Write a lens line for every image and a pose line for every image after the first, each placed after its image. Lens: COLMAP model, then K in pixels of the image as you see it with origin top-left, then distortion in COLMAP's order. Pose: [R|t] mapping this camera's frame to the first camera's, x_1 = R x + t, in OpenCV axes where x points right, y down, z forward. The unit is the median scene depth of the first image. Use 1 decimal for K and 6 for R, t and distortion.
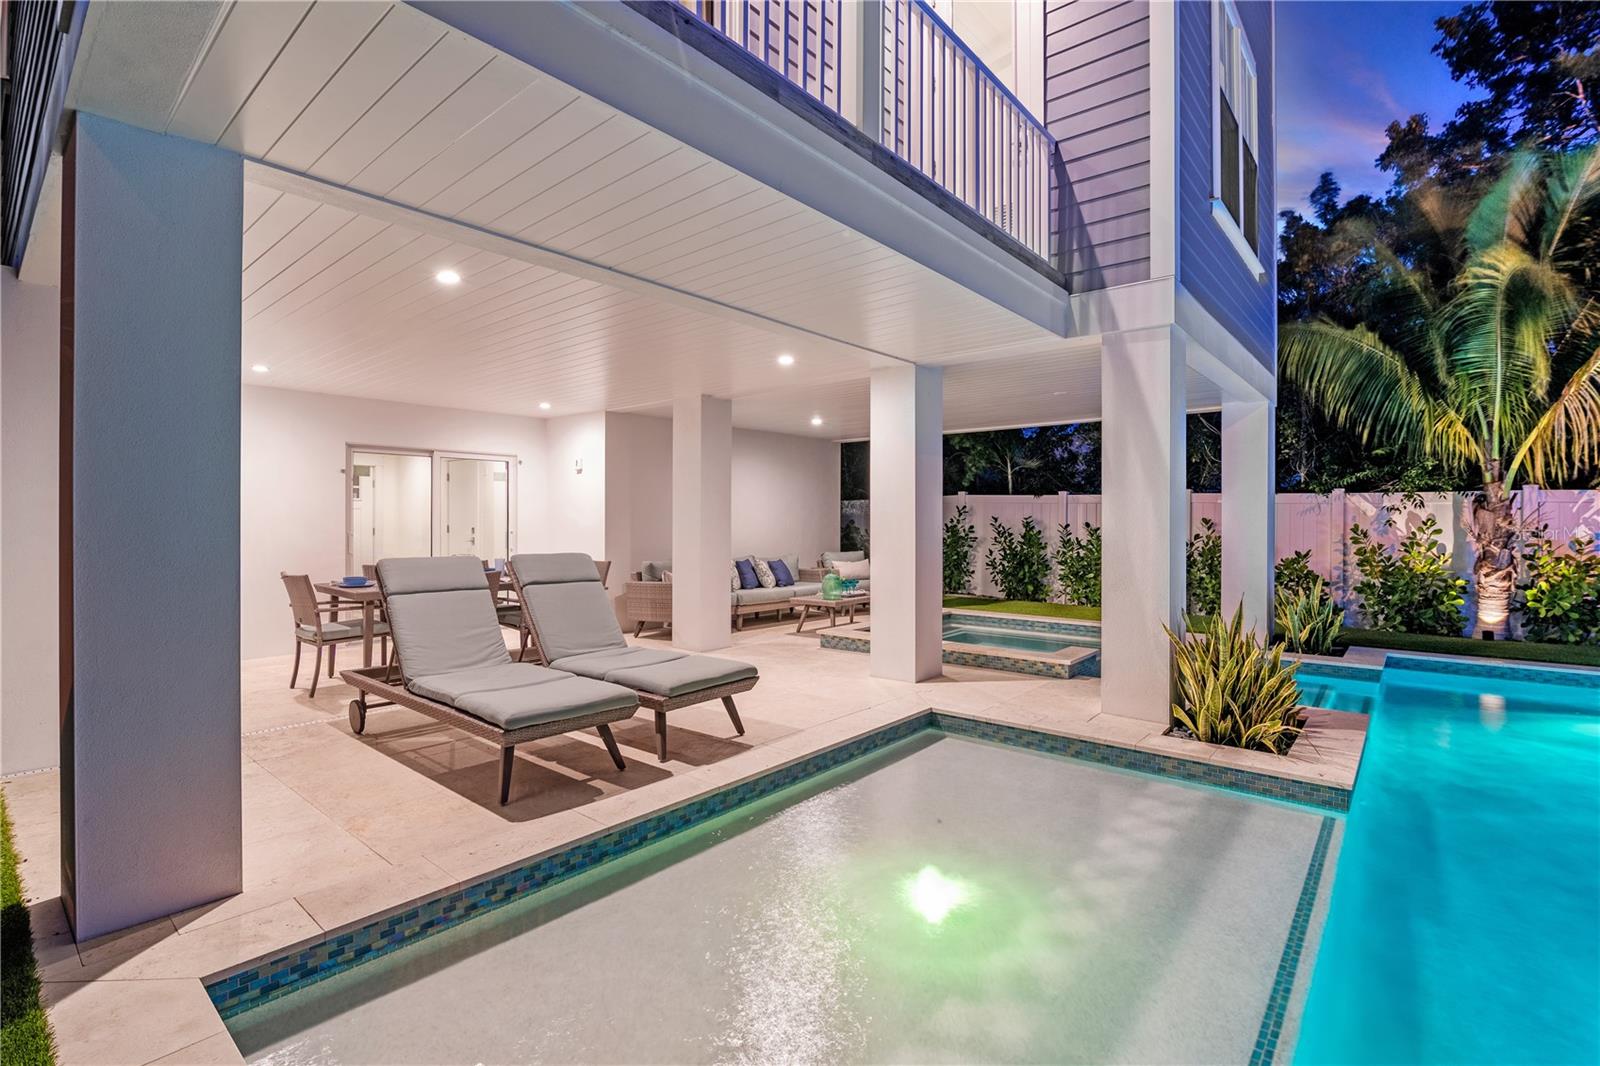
lens RADIAL K [[736.2, 0, 797.2], [0, 736.2, 516.5], [0, 0, 1]] dist [-0.017442, 0.000495]
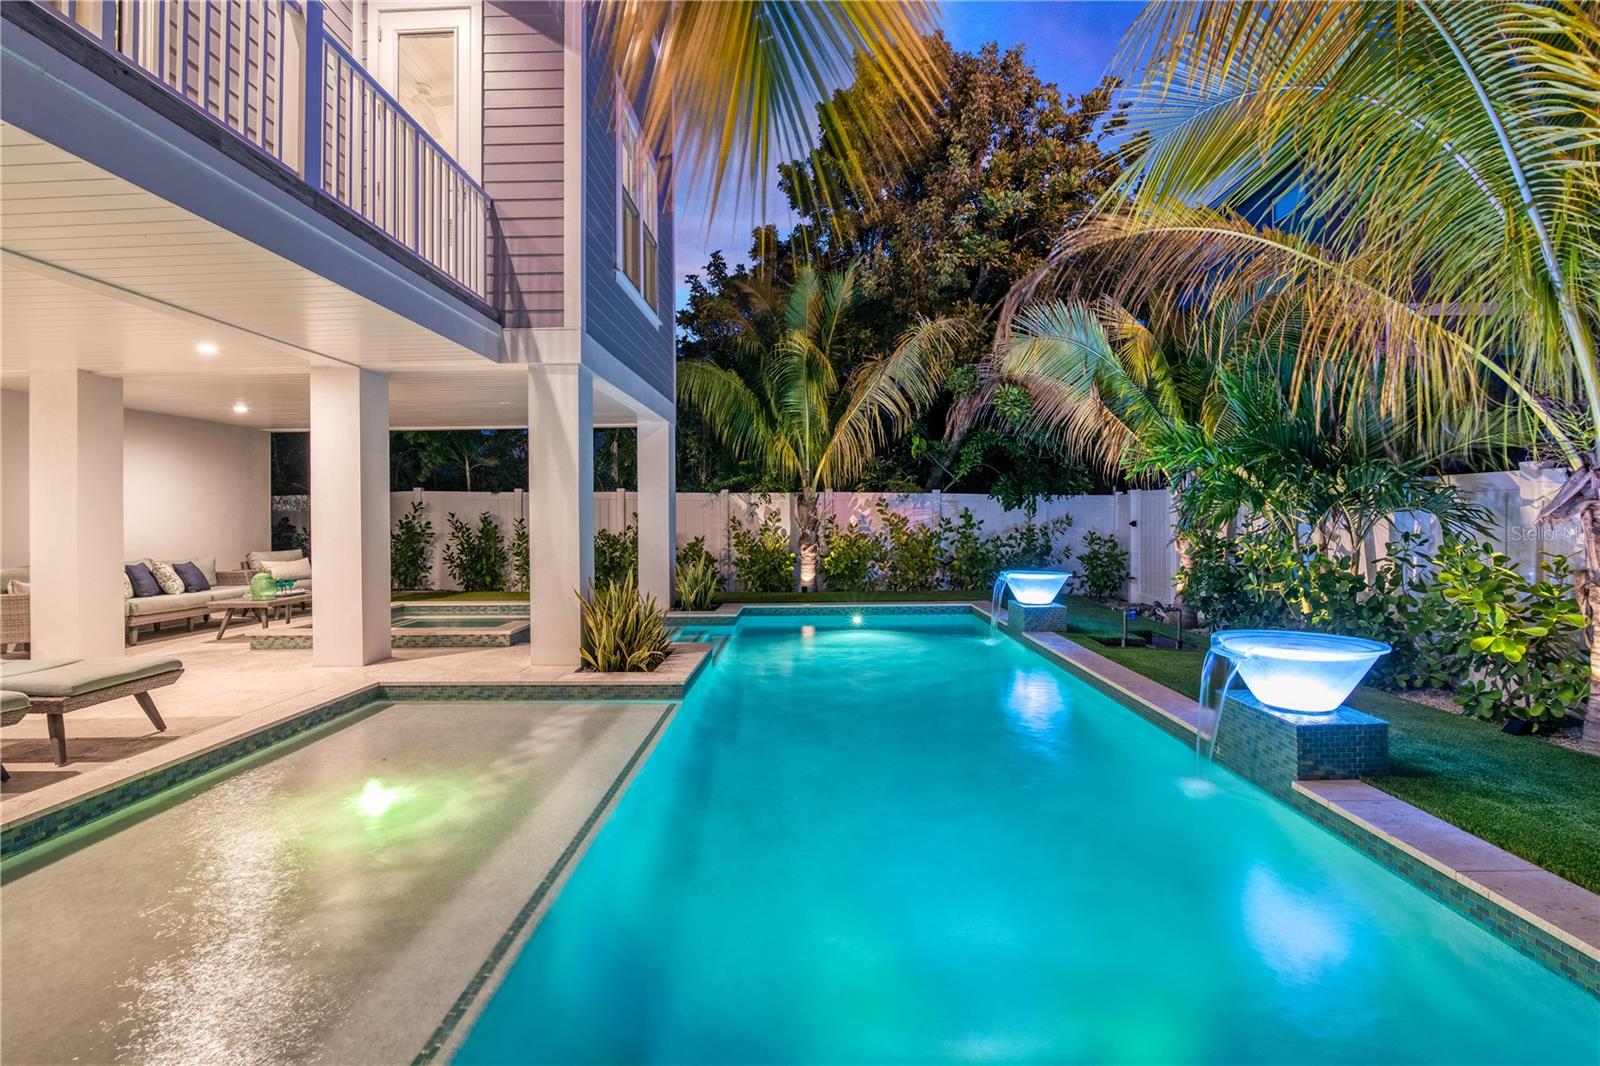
lens RADIAL K [[736.2, 0, 797.2], [0, 736.2, 516.5], [0, 0, 1]] dist [-0.017442, 0.000495]
pose [[0.771588, -0.009304, 0.636054, -0.020701], [0.007268, 0.999957, 0.005811, 0.006003], [-0.636081, 0.000139, 0.771622, -0.173105]]
